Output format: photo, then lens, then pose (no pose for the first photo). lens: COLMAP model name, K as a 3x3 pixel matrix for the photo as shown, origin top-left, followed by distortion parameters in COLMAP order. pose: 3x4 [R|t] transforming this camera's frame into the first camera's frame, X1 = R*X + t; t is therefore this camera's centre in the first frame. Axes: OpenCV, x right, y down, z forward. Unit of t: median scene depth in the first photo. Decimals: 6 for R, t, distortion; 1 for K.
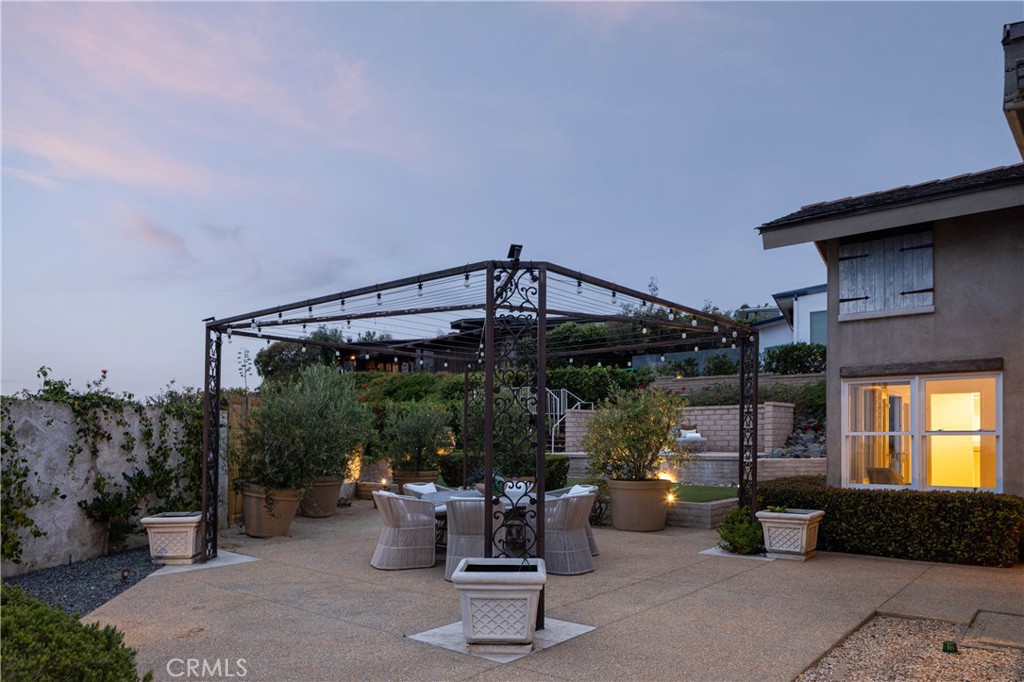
lens RADIAL K [[693.9, 0, 502.1], [0, 693.9, 413.3], [0, 0, 1]] dist [-0.007498, 0.000065]
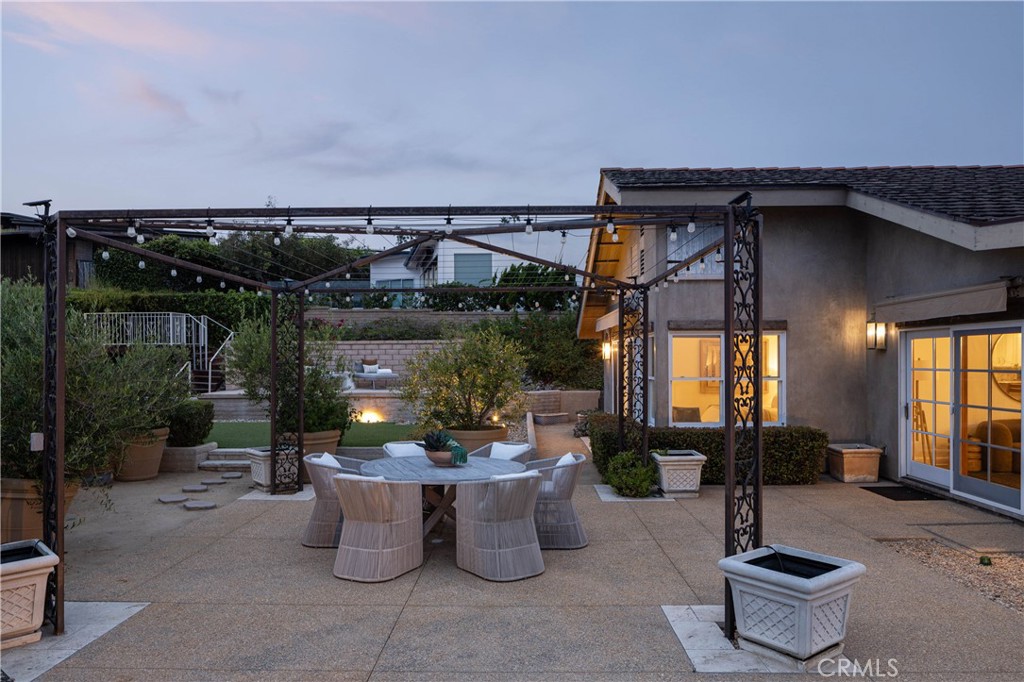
lens RADIAL K [[693.9, 0, 501.4], [0, 693.9, 347.8], [0, 0, 1]] dist [-0.007498, 0.000065]
pose [[0.780828, 0.008729, 0.624685, -0.452598], [-0.018367, 0.999791, 0.008988, -0.028313], [-0.624476, -0.018492, 0.780825, 0.295187]]
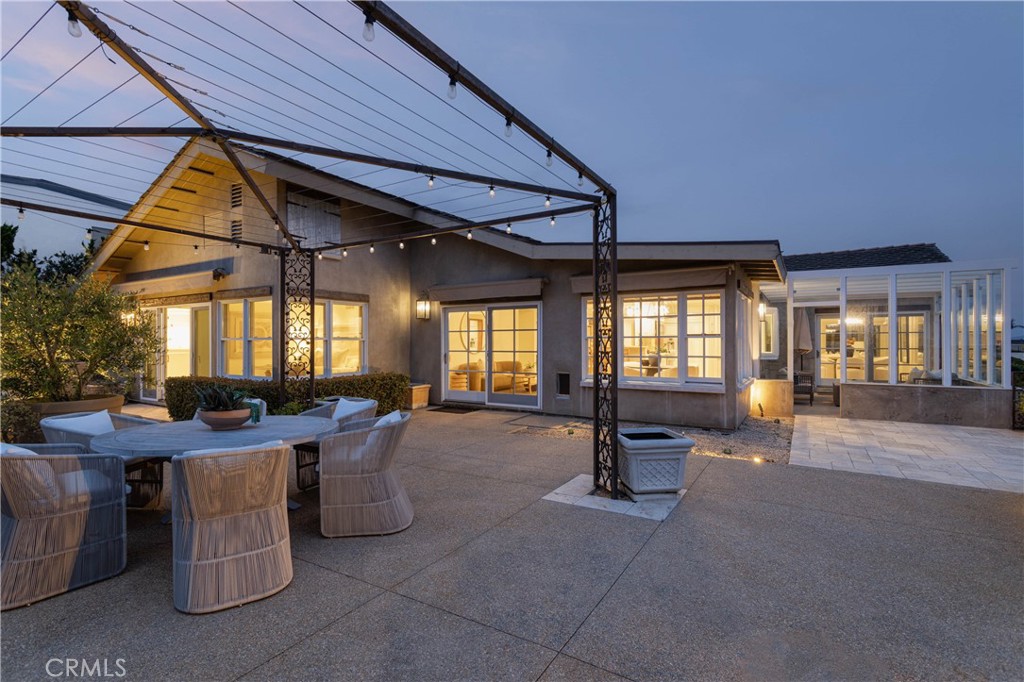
lens RADIAL K [[486.8, 0, 507.3], [0, 486.8, 339.2], [0, 0, 1]] dist [0.004895, 0.000351]
pose [[-0.151754, 0.007868, 0.988387, -0.479966], [-0.030176, 0.999465, -0.012590, 0.030429], [-0.987958, -0.031736, -0.151435, 0.763377]]
